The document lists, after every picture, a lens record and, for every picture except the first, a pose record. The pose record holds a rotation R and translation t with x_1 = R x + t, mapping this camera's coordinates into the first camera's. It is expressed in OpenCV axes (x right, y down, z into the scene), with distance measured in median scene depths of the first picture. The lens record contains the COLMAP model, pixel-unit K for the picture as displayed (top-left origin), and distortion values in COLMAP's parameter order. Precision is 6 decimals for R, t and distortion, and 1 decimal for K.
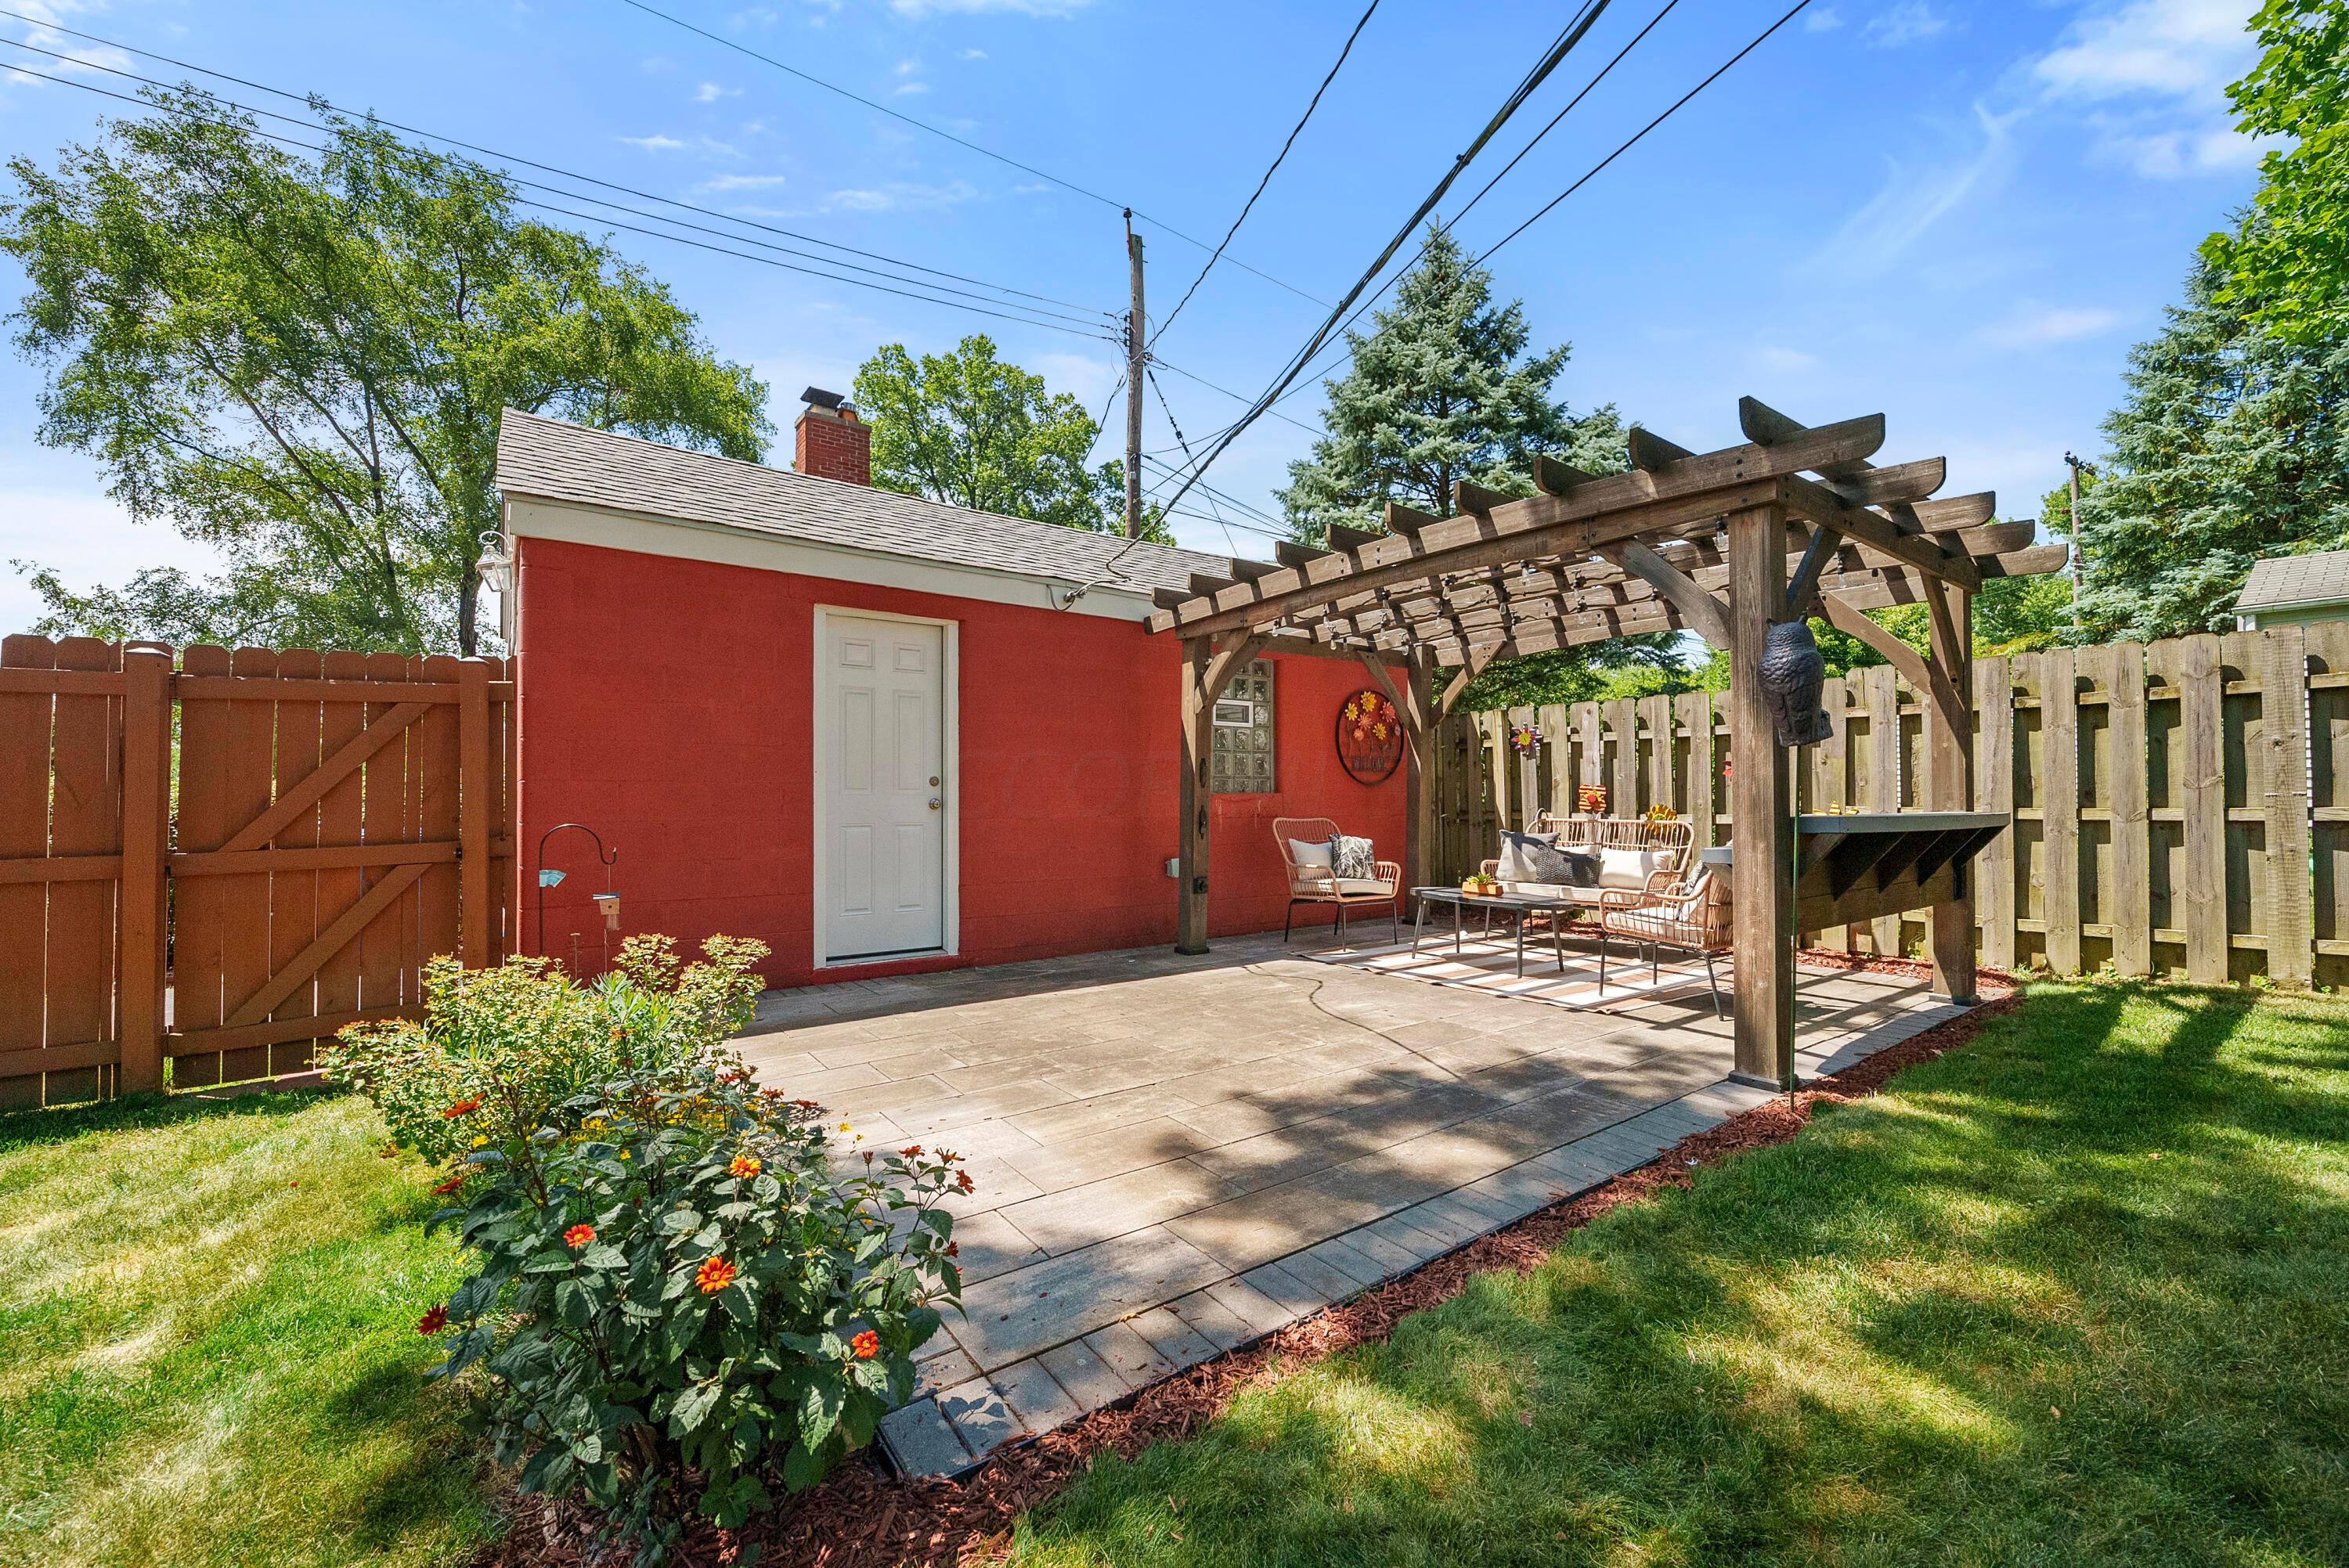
lens RADIAL K [[921.6, 0, 1175.7], [0, 921.6, 791.1], [0, 0, 1]] dist [-0.000833, -0.000859]
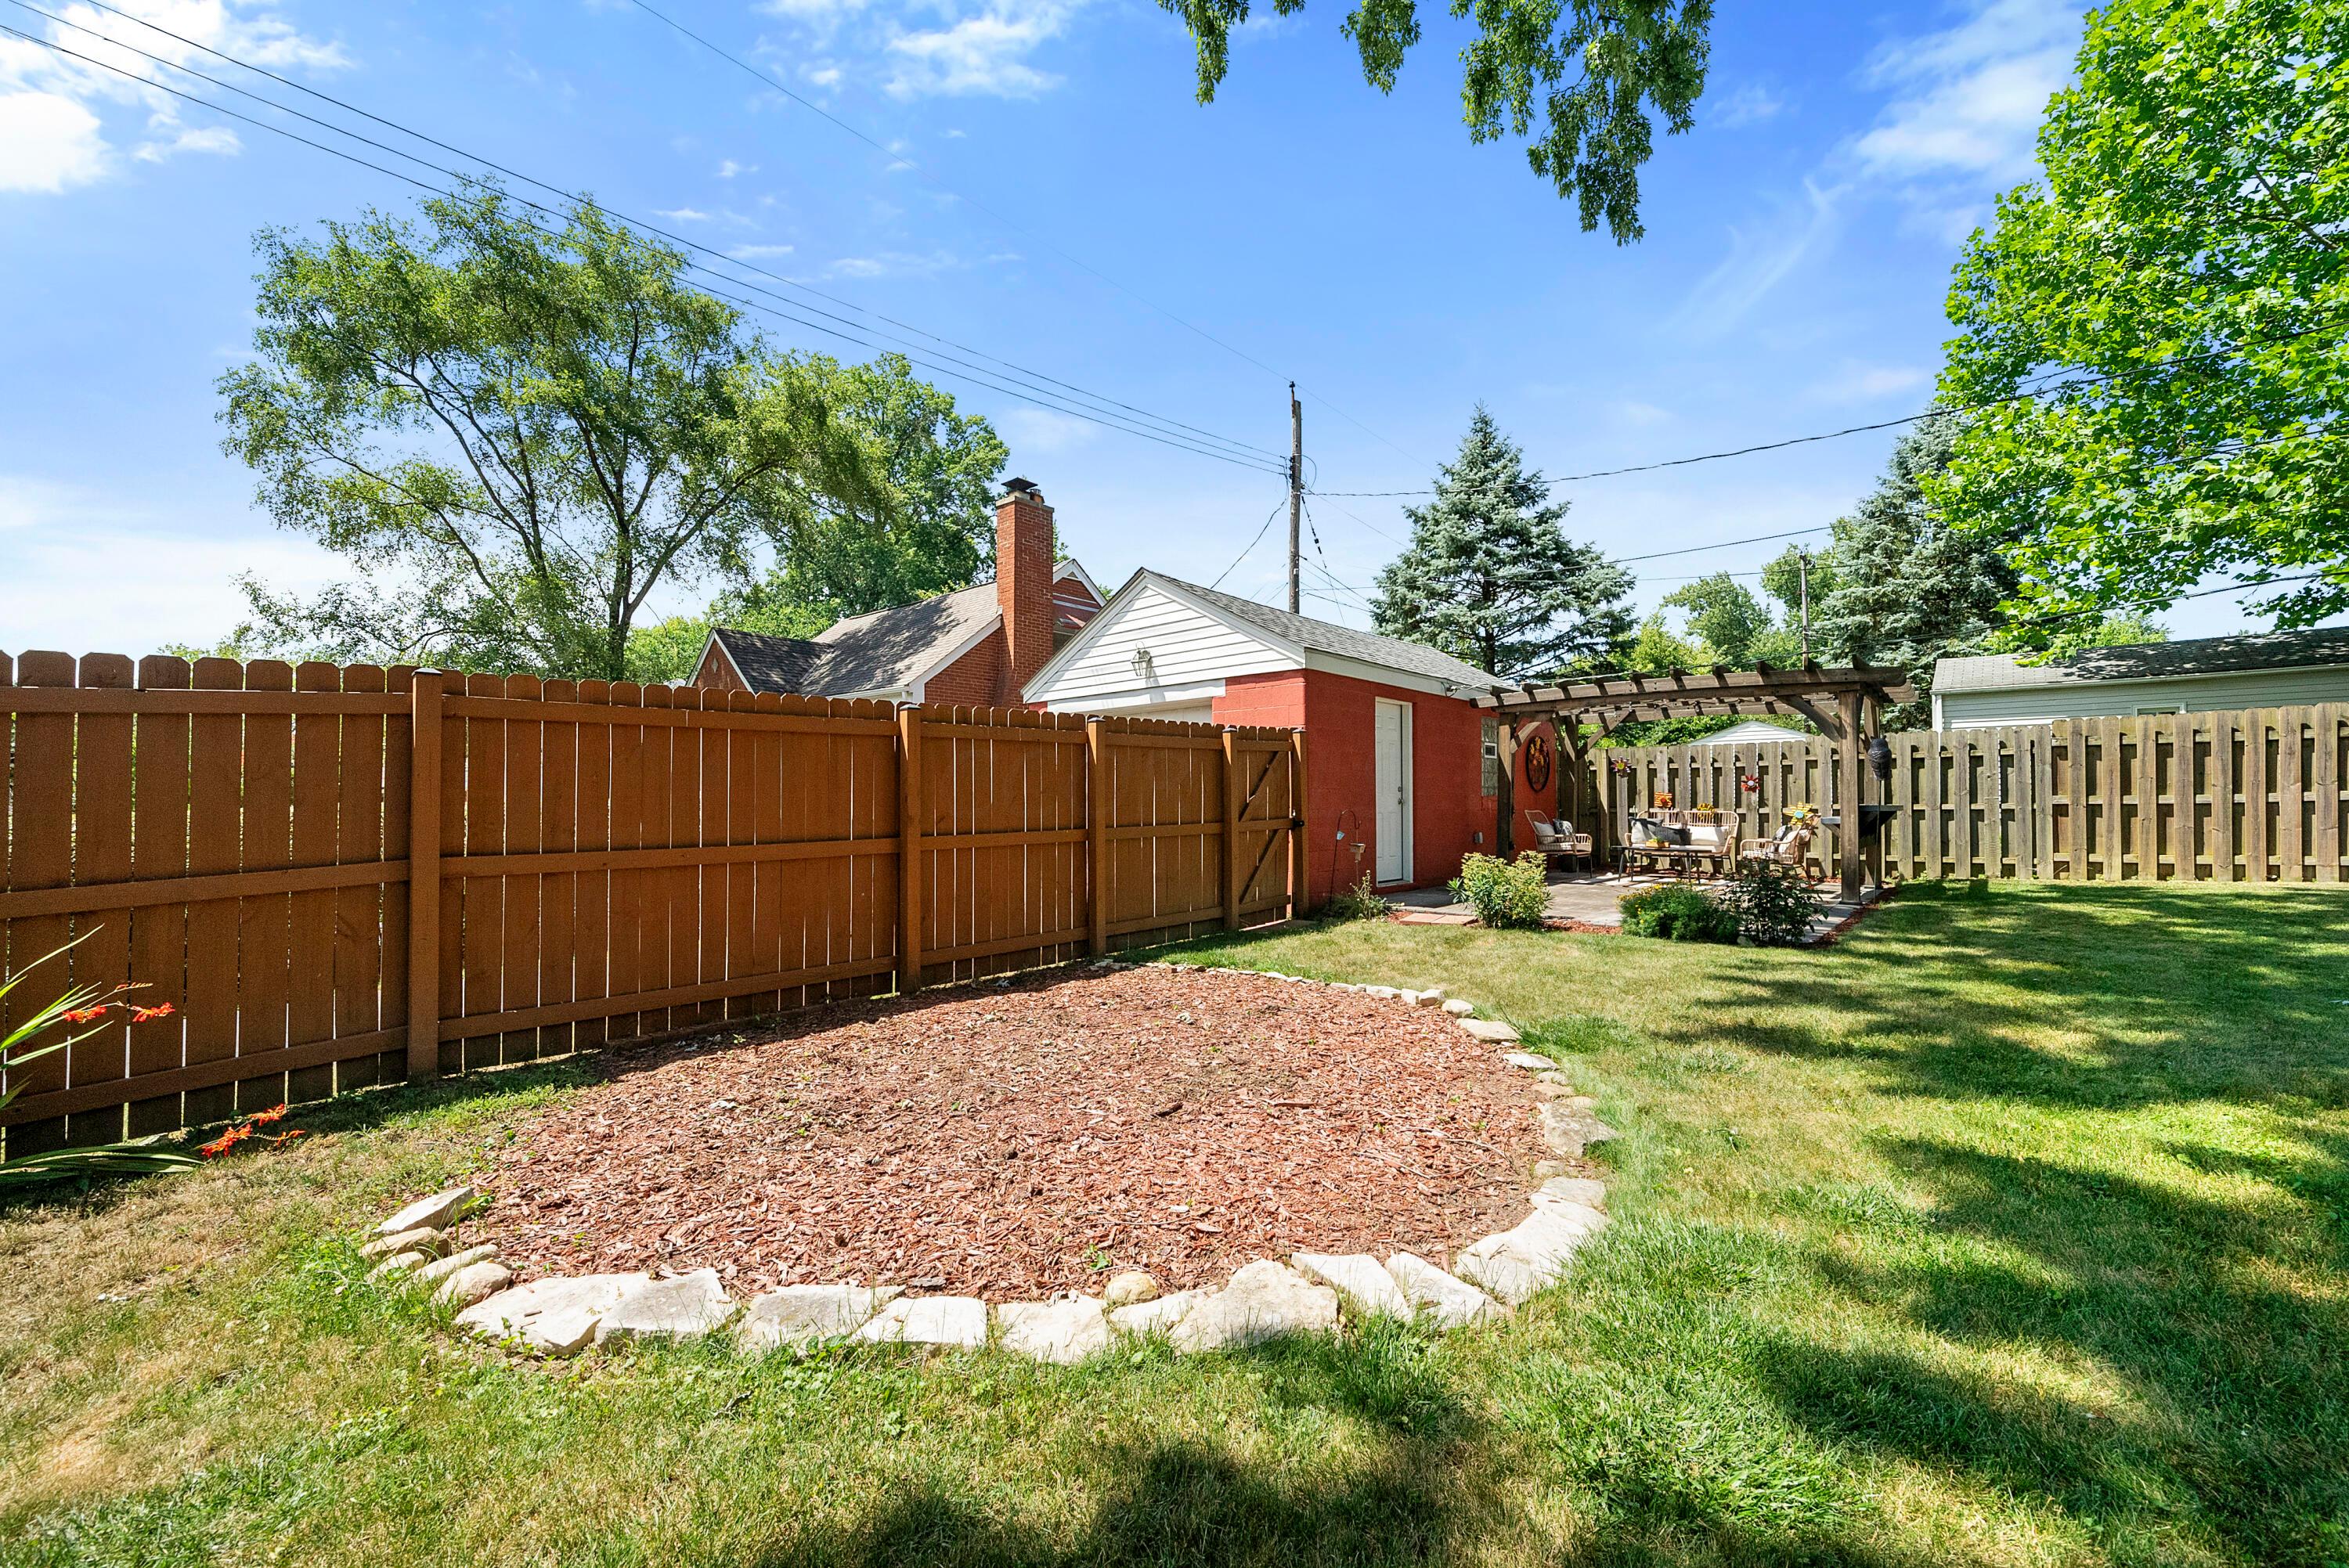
lens RADIAL K [[921.6, 0, 1179.6], [0, 921.6, 791.5], [0, 0, 1]] dist [-0.000833, -0.000859]
pose [[0.977610, 0.004938, 0.210369, -0.896550], [-0.004100, 0.999982, -0.004421, 0.003418], [-0.210387, 0.003459, 0.977612, -0.593097]]
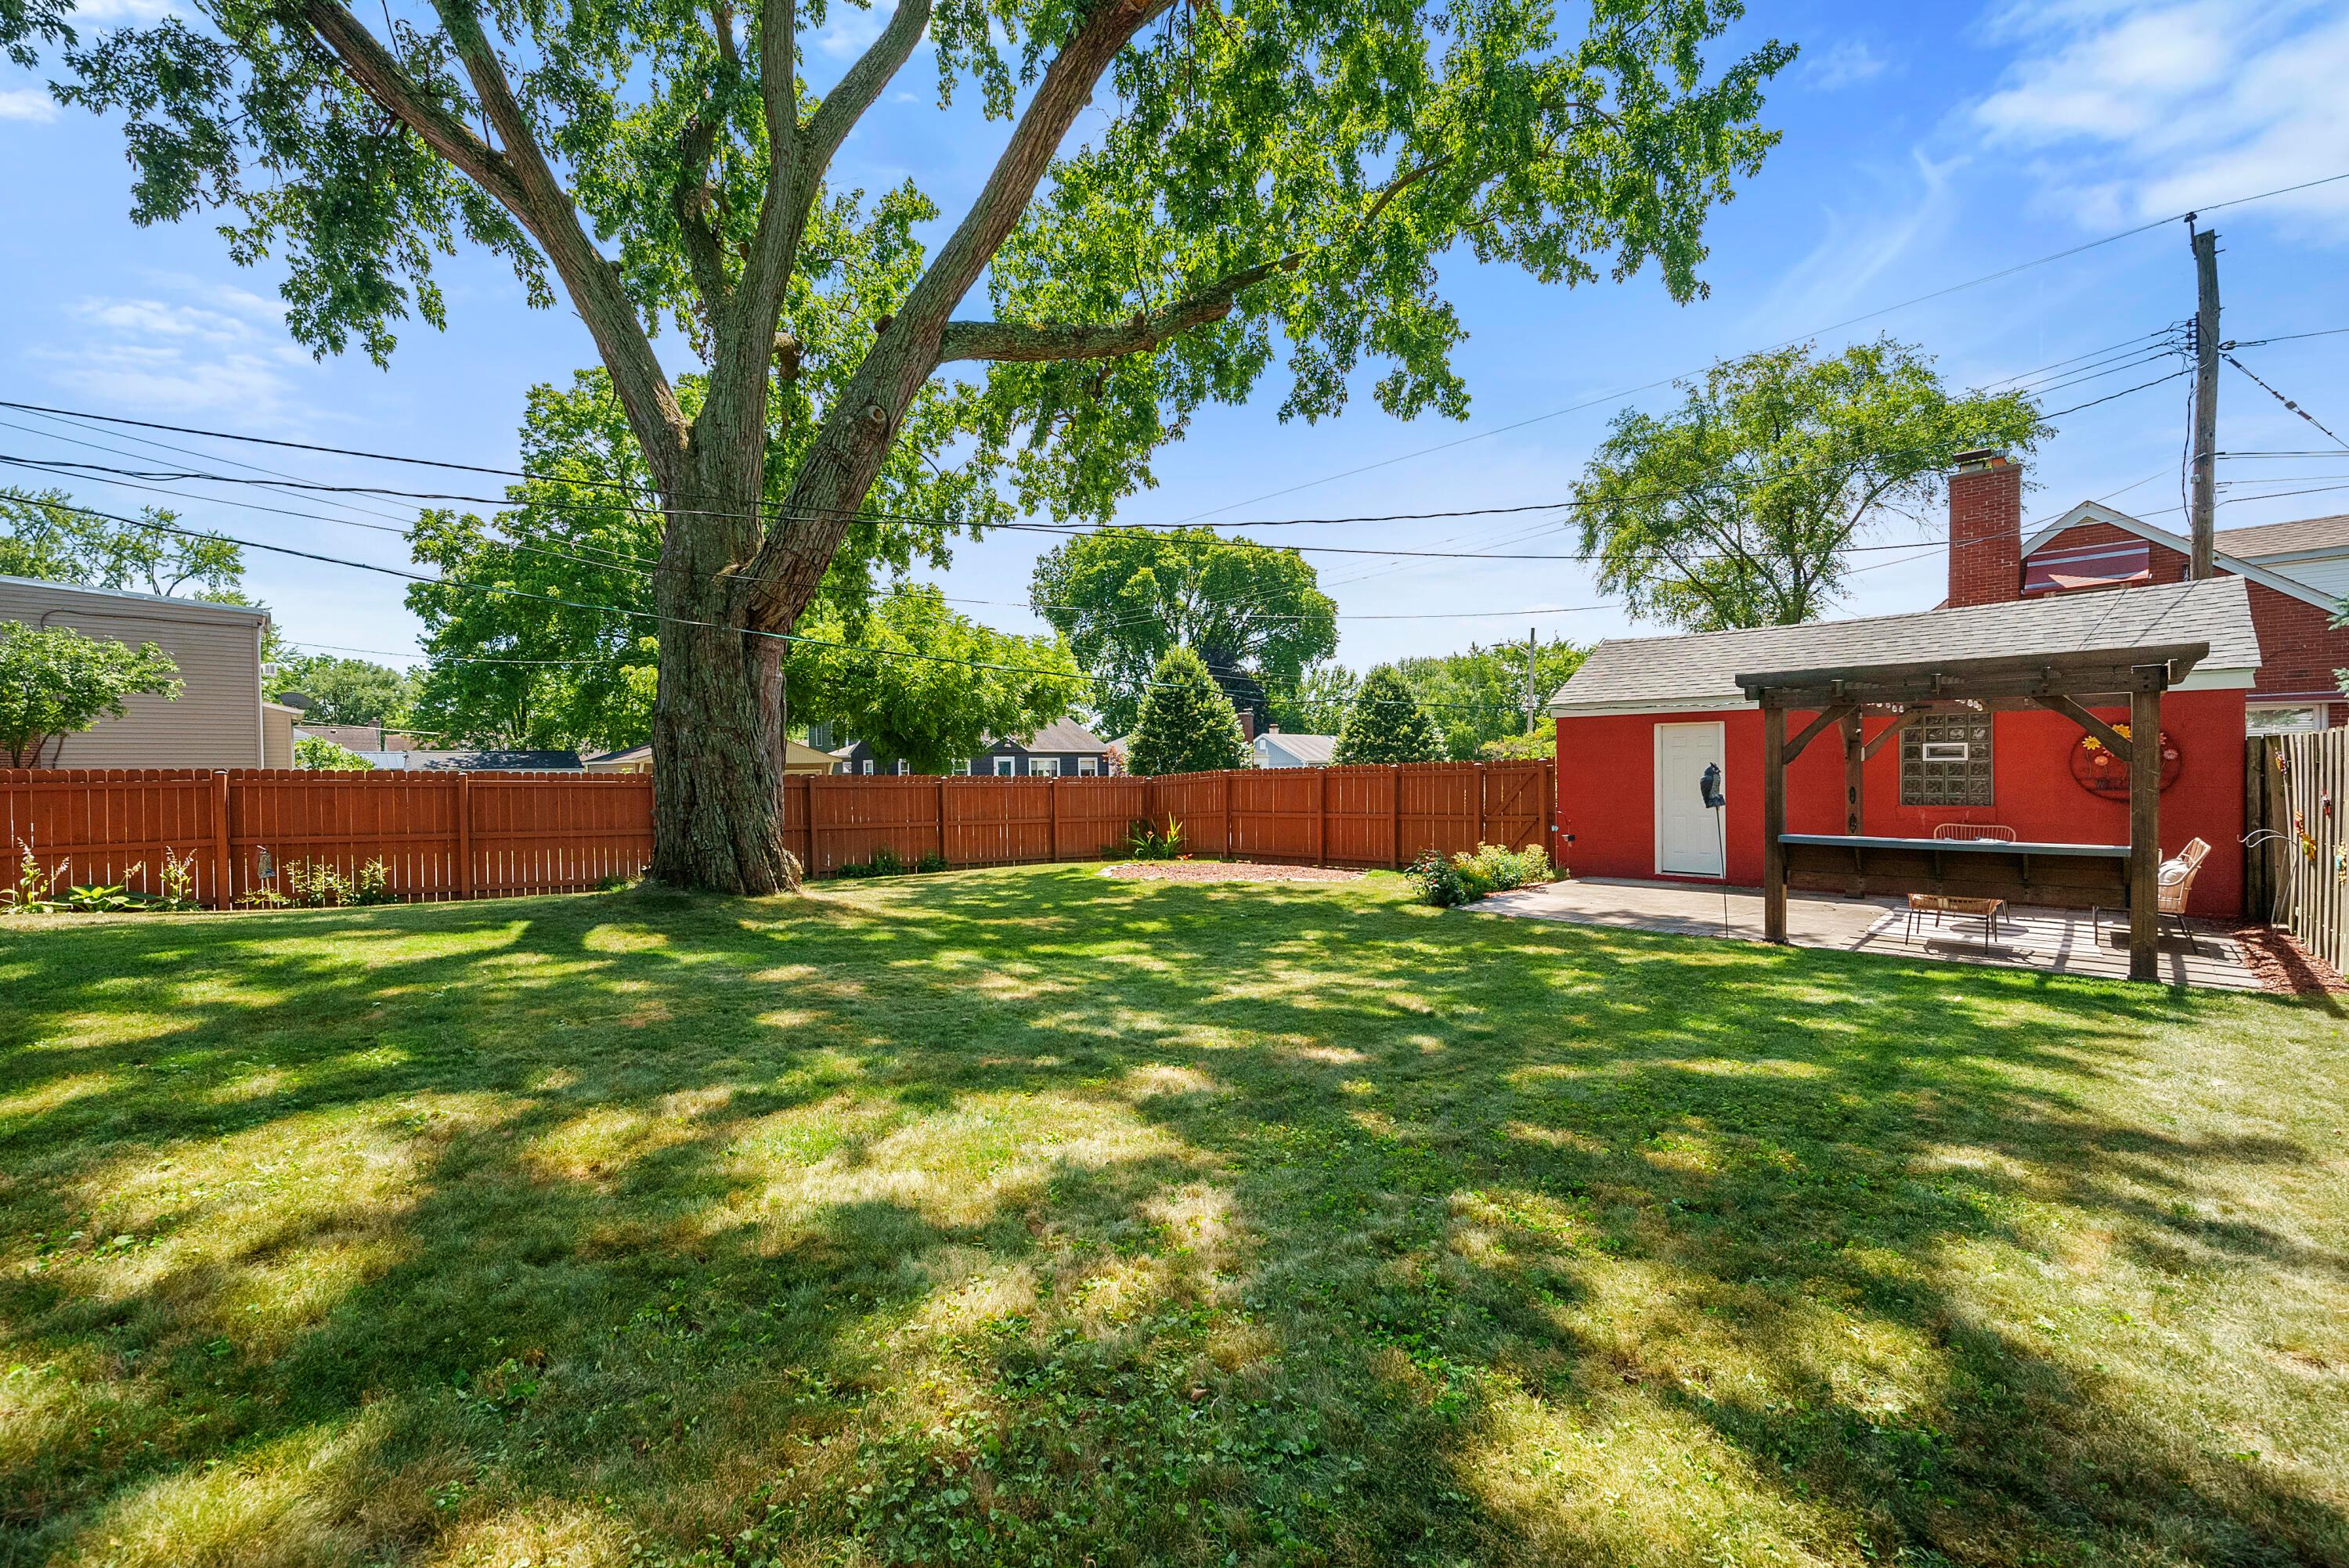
lens RADIAL K [[921.6, 0, 1173.2], [0, 921.6, 789.9], [0, 0, 1]] dist [-0.000833, -0.000859]
pose [[0.148727, 0.023183, -0.988607, 1.377207], [0.022245, 0.999394, 0.026782, -0.092945], [0.988628, -0.025974, 0.148121, -0.465280]]
